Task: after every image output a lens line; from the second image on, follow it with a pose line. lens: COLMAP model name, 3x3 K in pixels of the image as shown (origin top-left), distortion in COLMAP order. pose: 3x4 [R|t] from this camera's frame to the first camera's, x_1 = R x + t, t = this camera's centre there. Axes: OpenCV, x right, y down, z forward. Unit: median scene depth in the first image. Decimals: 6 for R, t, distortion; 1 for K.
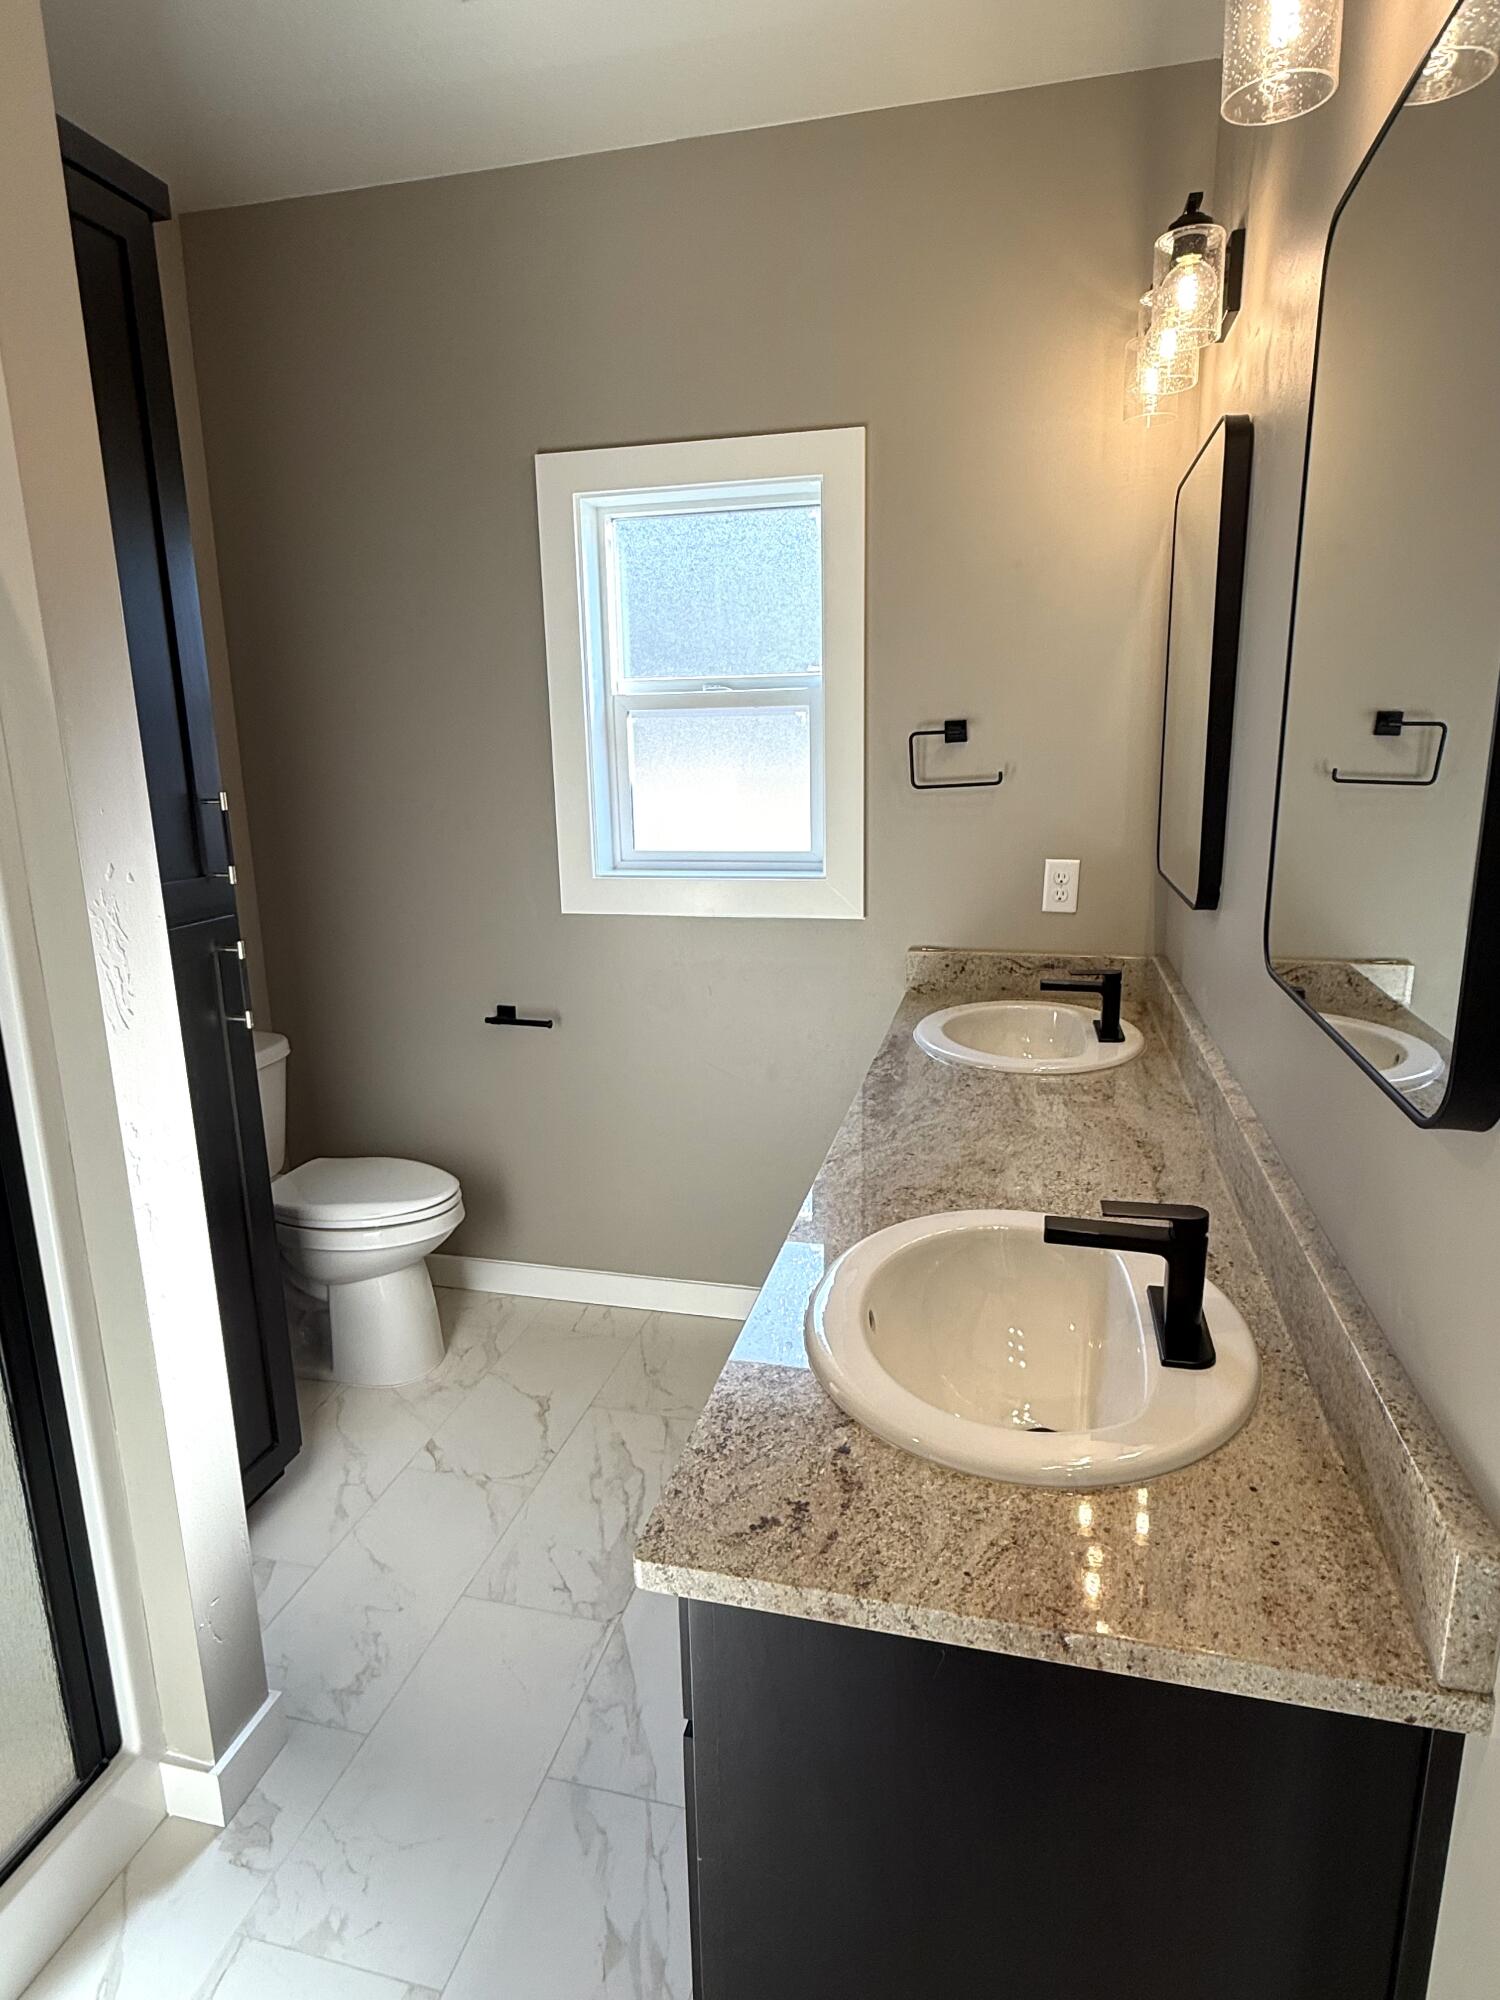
lens RADIAL K [[1108.7, 0, 750.0], [0, 1108.7, 1000.0], [0, 0, 1]] dist [-0.001558, 0.001015]
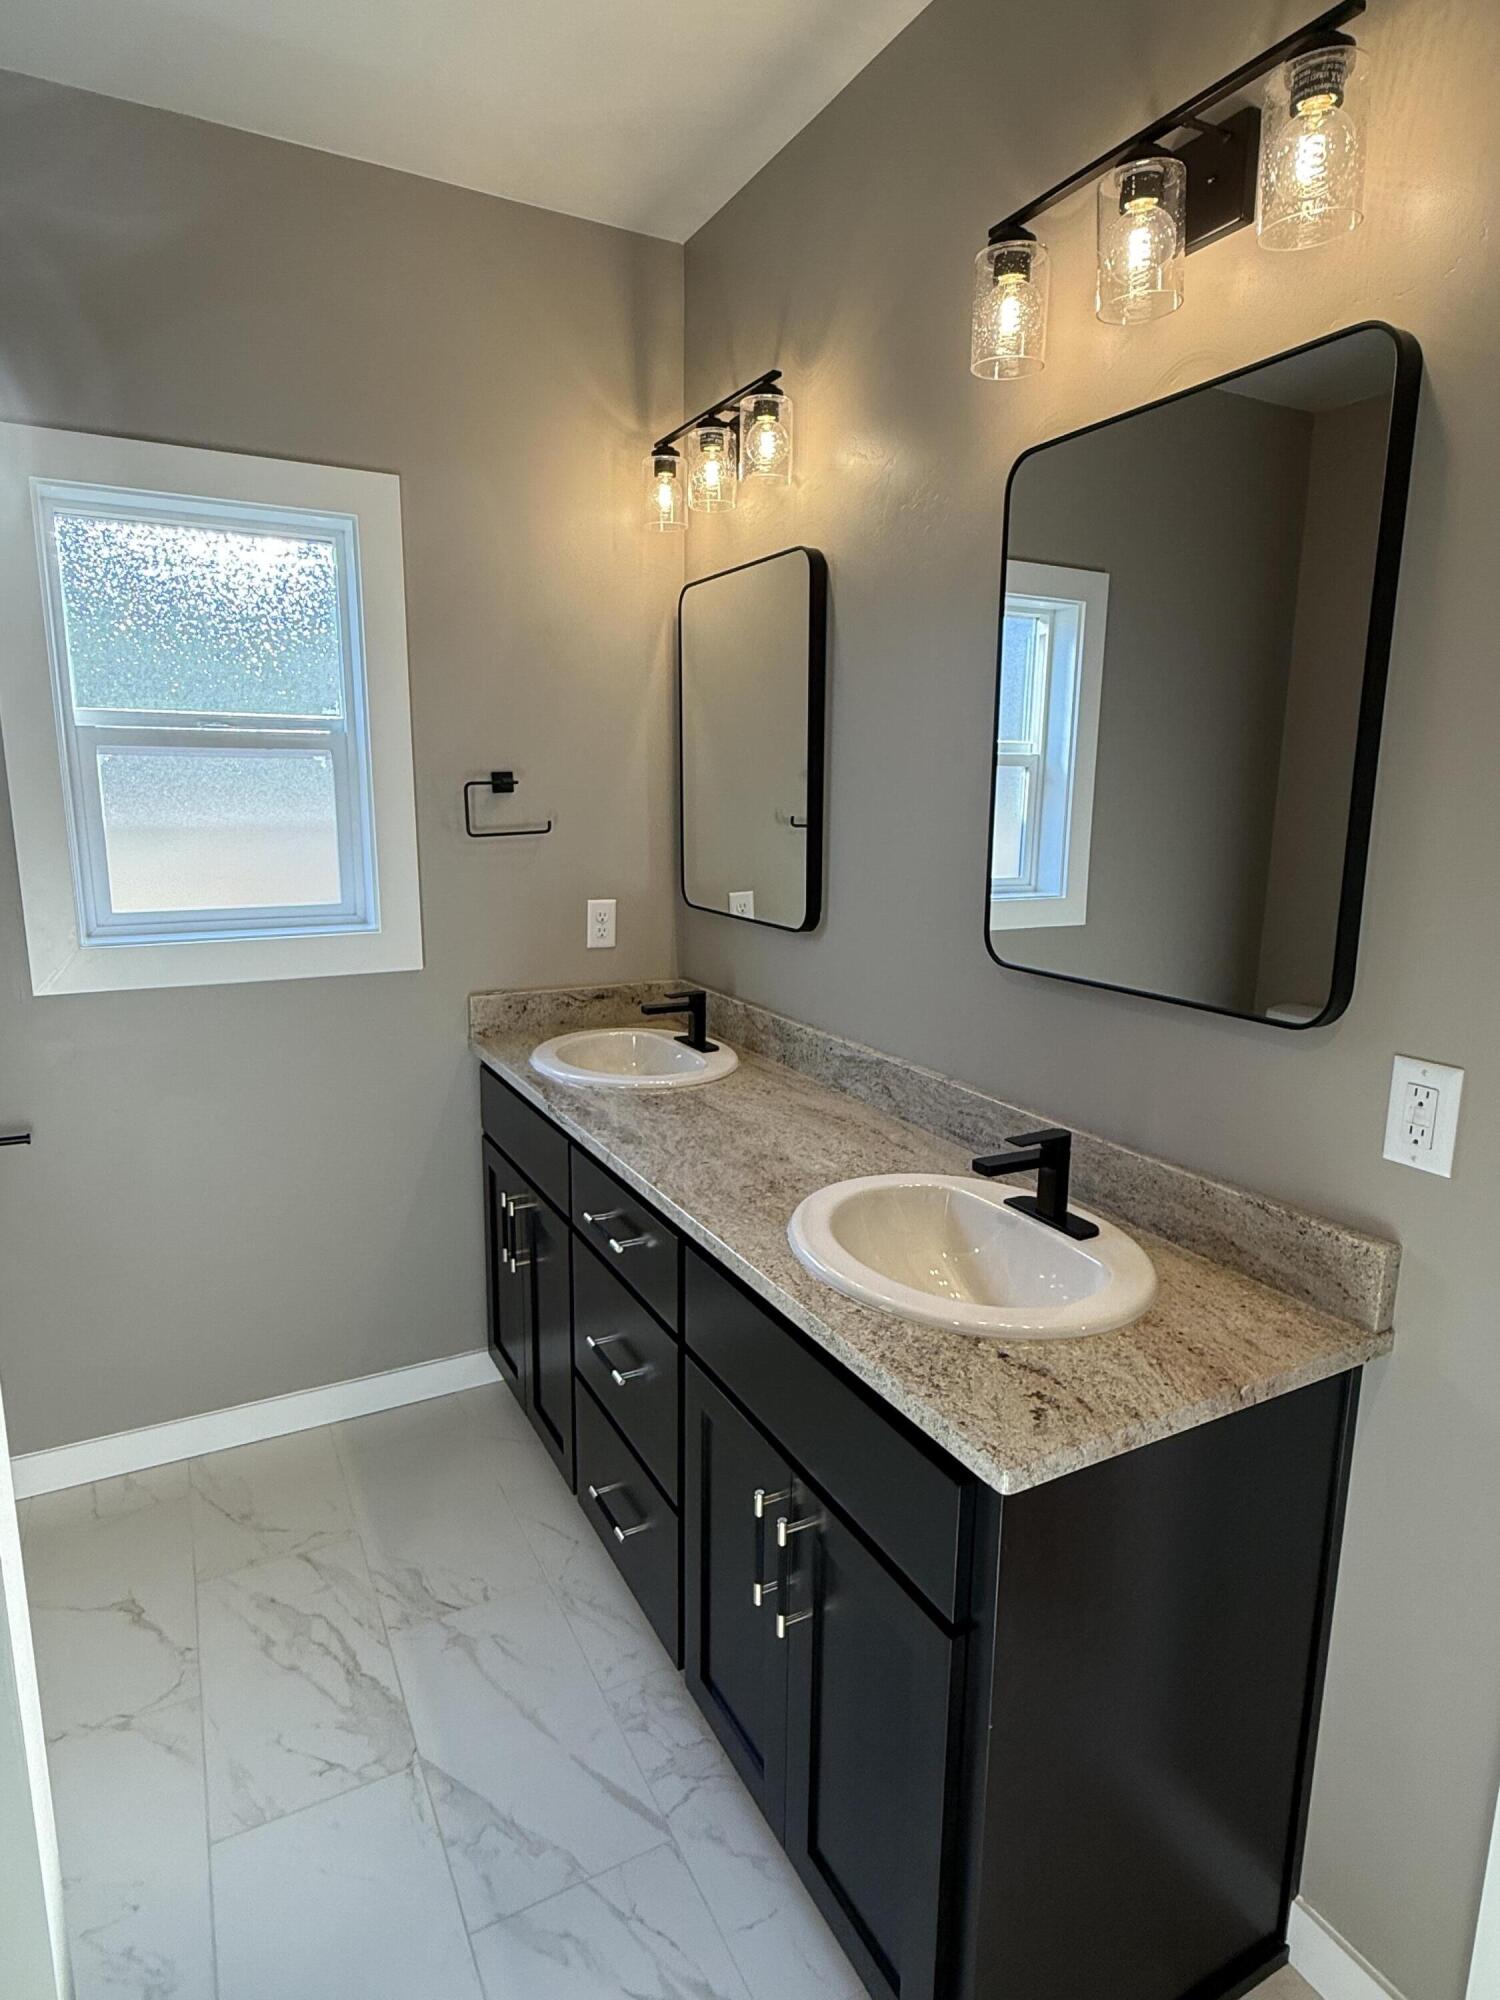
lens RADIAL K [[1113.6, 0, 750.0], [0, 1113.6, 1000.0], [0, 0, 1]] dist [0.000537, -0.000911]
pose [[0.742563, -0.103071, 0.661798, -0.405767], [0.130302, 0.991440, 0.008207, -0.019740], [-0.656980, 0.080139, 0.749637, 0.087986]]
